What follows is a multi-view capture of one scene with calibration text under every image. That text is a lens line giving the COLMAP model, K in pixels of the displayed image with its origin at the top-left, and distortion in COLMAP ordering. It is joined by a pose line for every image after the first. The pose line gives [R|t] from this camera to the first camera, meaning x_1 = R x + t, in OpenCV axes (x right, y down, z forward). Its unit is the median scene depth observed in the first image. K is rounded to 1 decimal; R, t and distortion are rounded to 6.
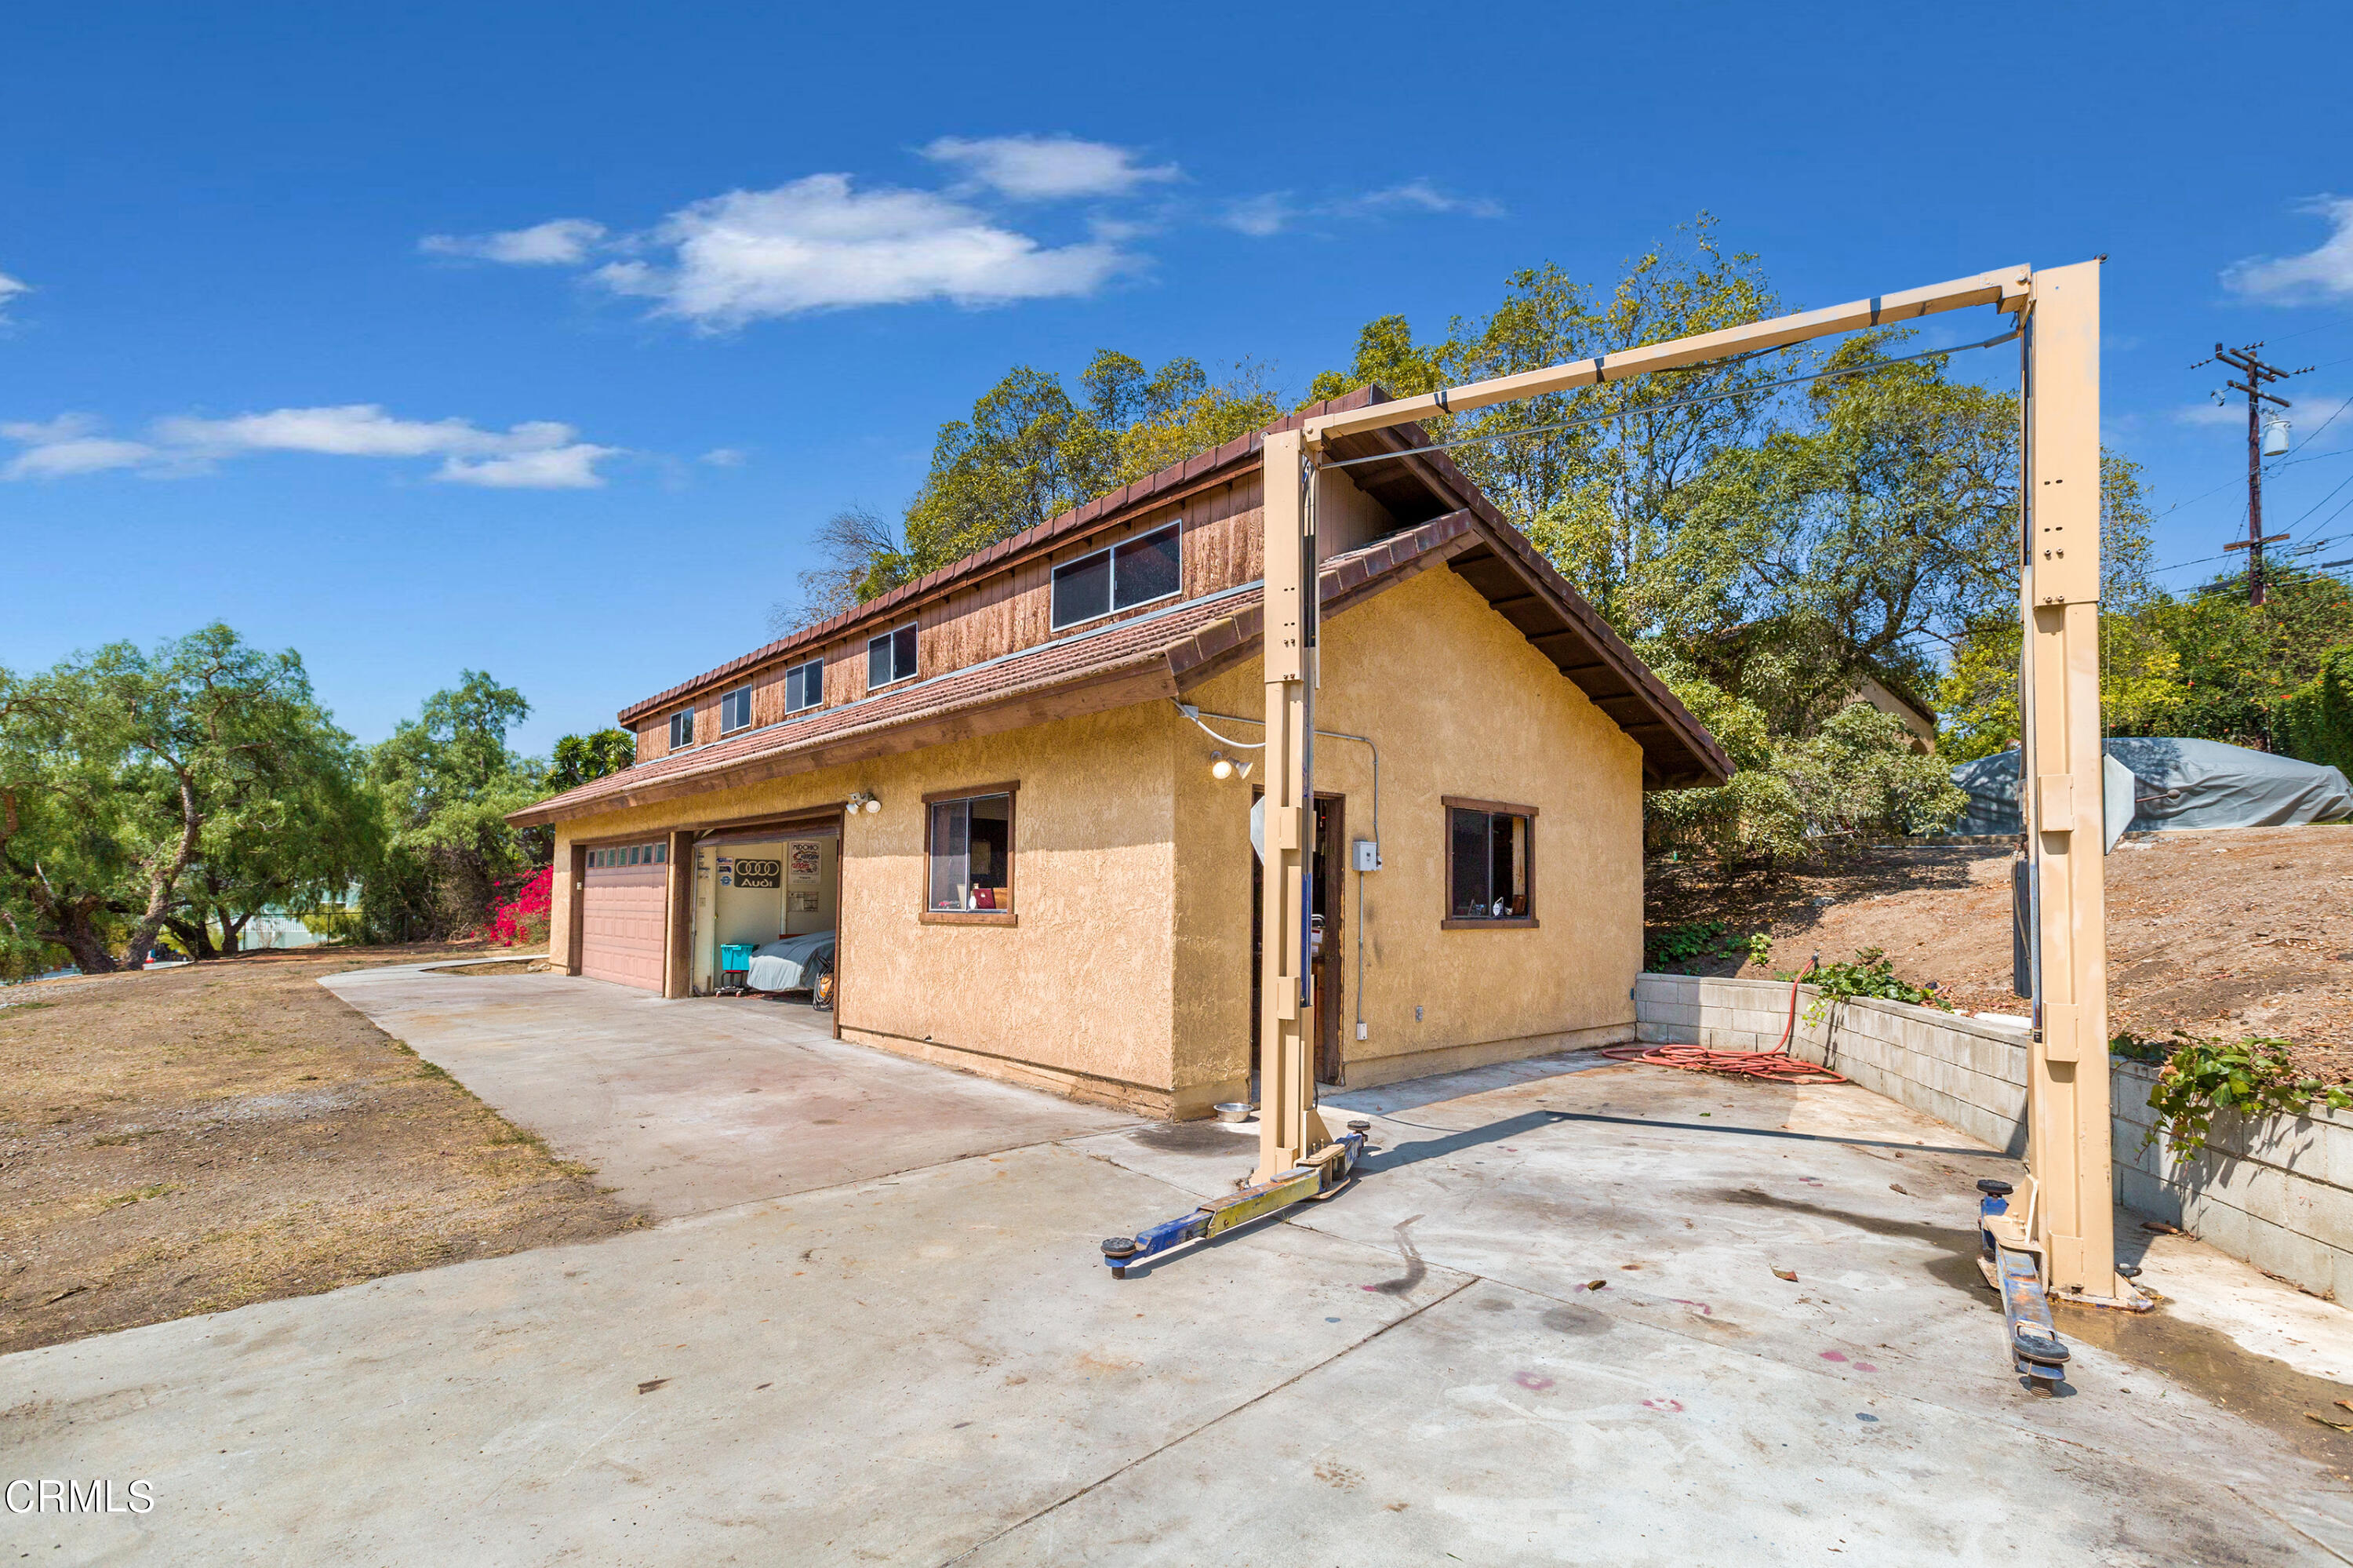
lens RADIAL K [[1052.2, 0, 1184.7], [0, 1052.2, 843.2], [0, 0, 1]] dist [0.002289, 0.000390]
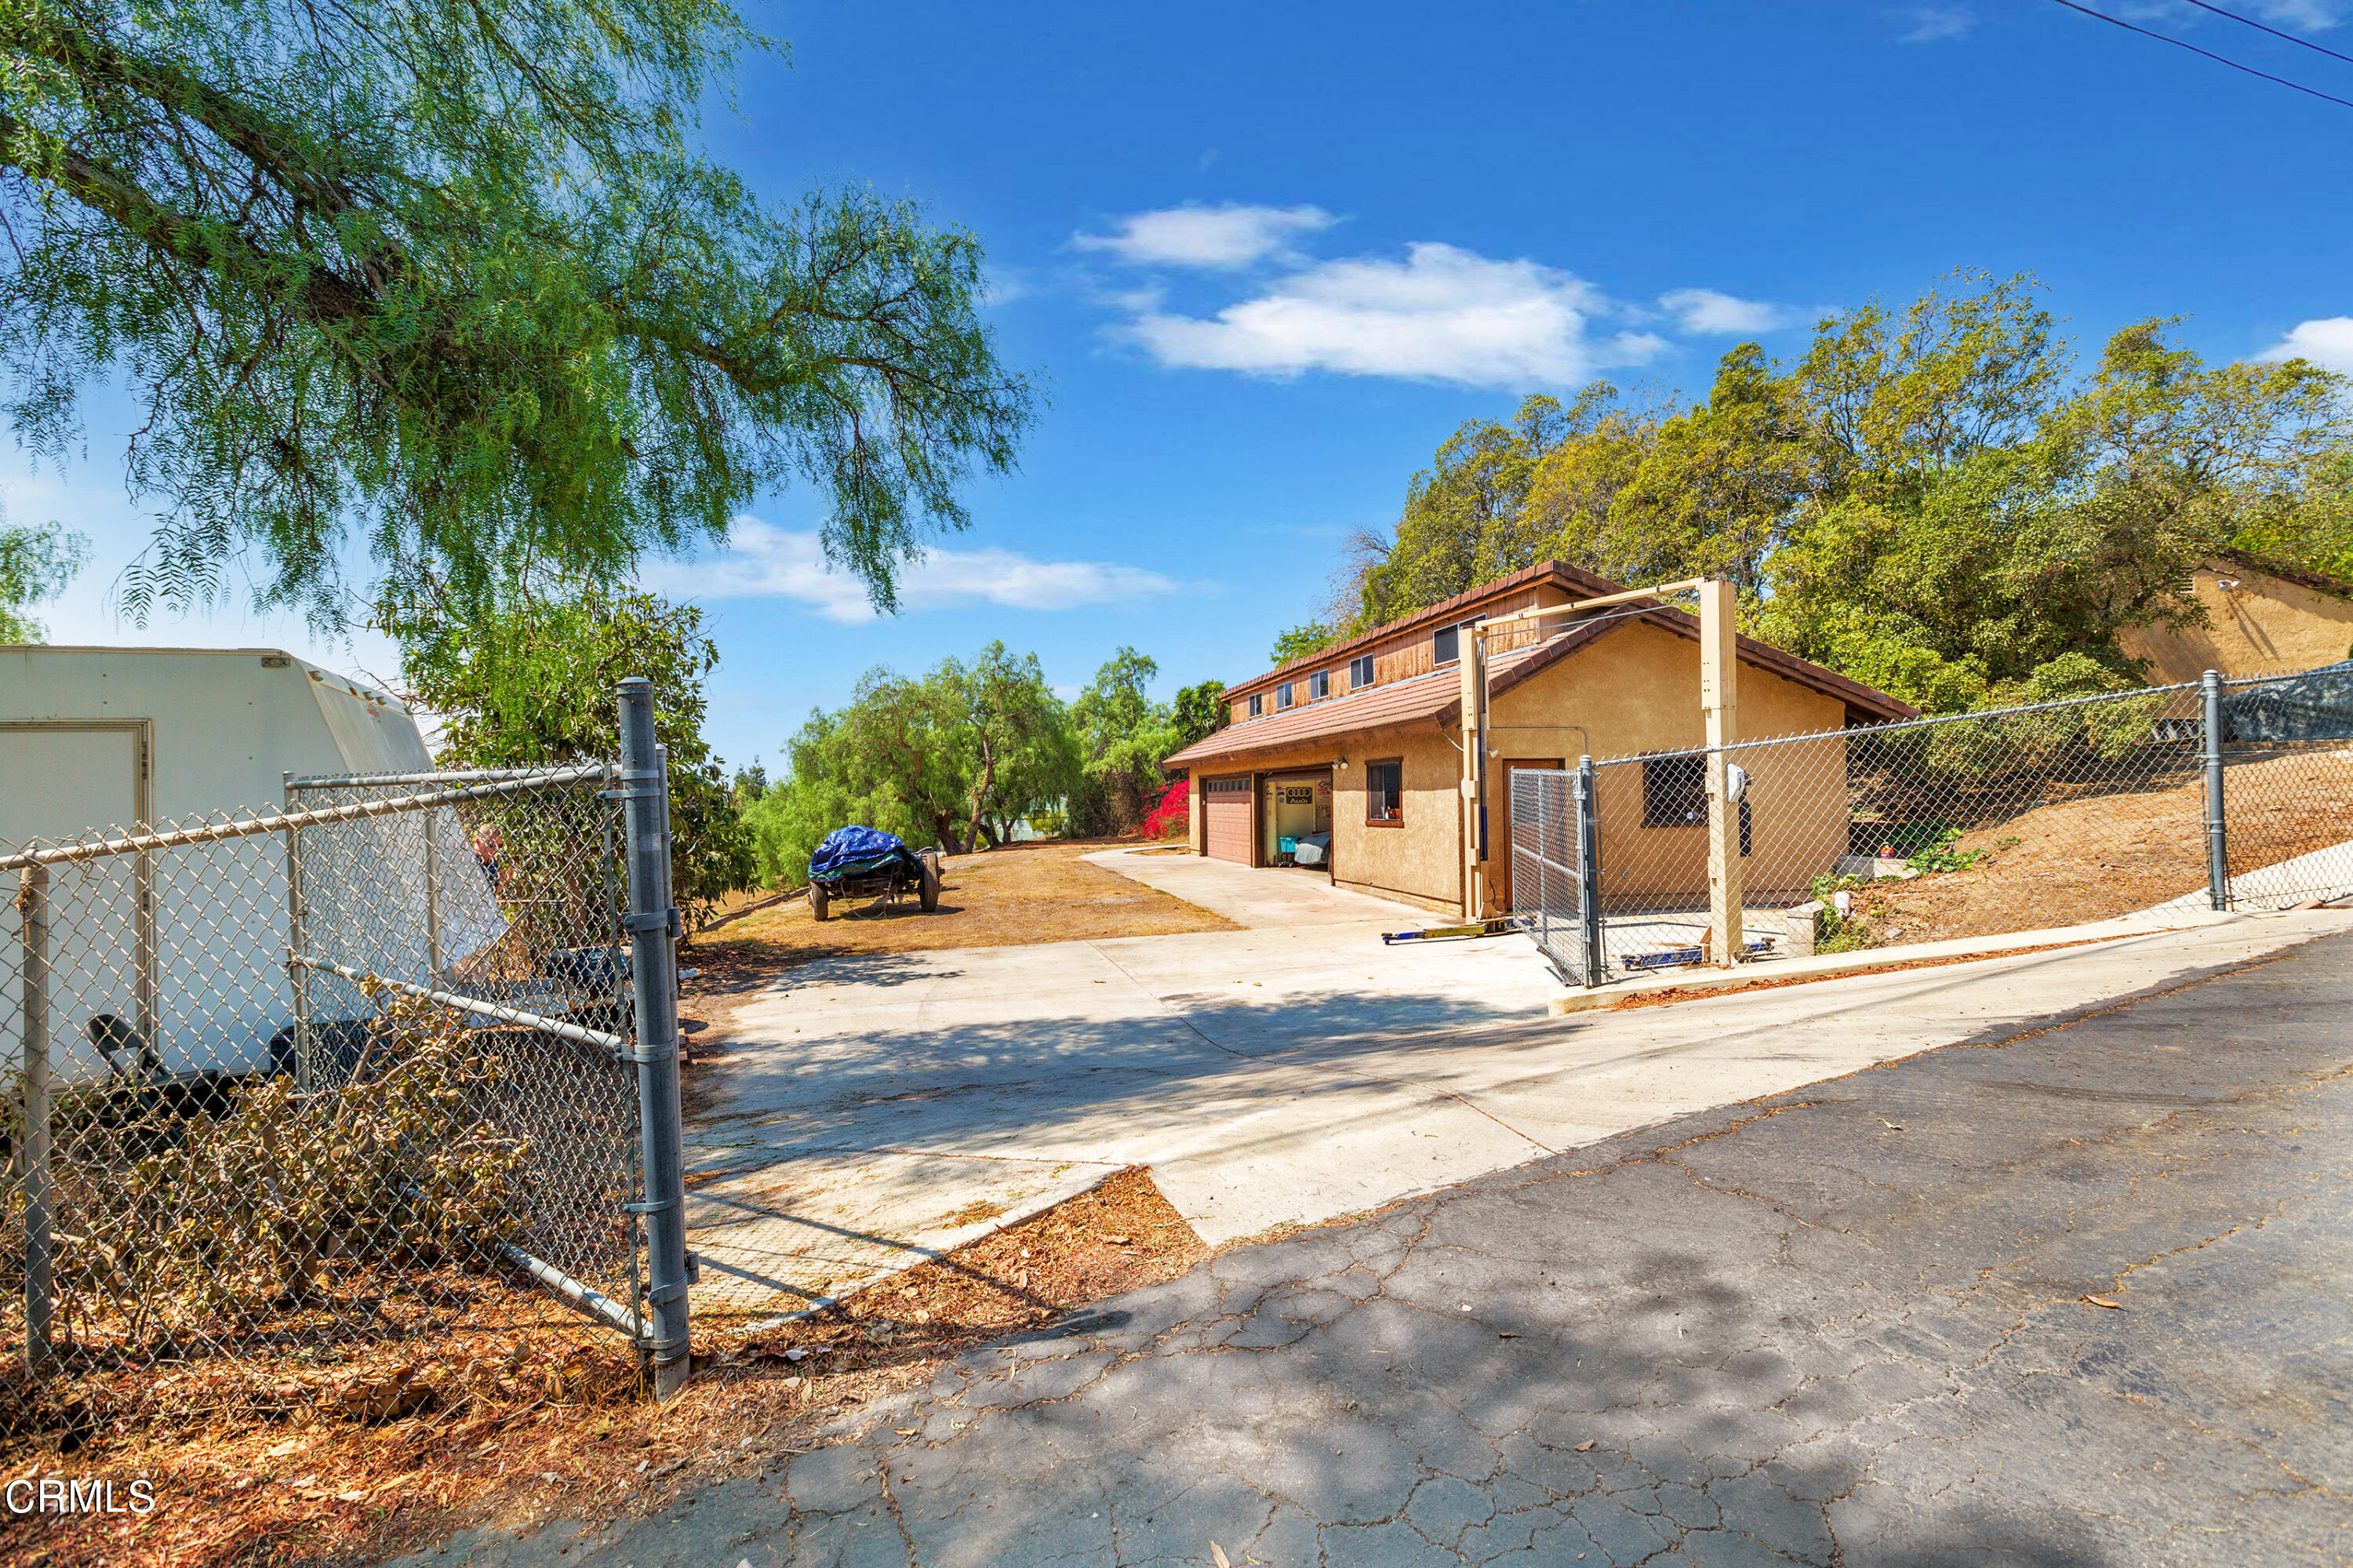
lens RADIAL K [[1052.2, 0, 1184.7], [0, 1052.2, 843.2], [0, 0, 1]] dist [0.002289, 0.000390]
pose [[0.866578, 0.003392, -0.499030, 0.279252], [0.045807, 0.995215, 0.086310, -0.049558], [0.496934, -0.097654, 0.862276, -0.556125]]
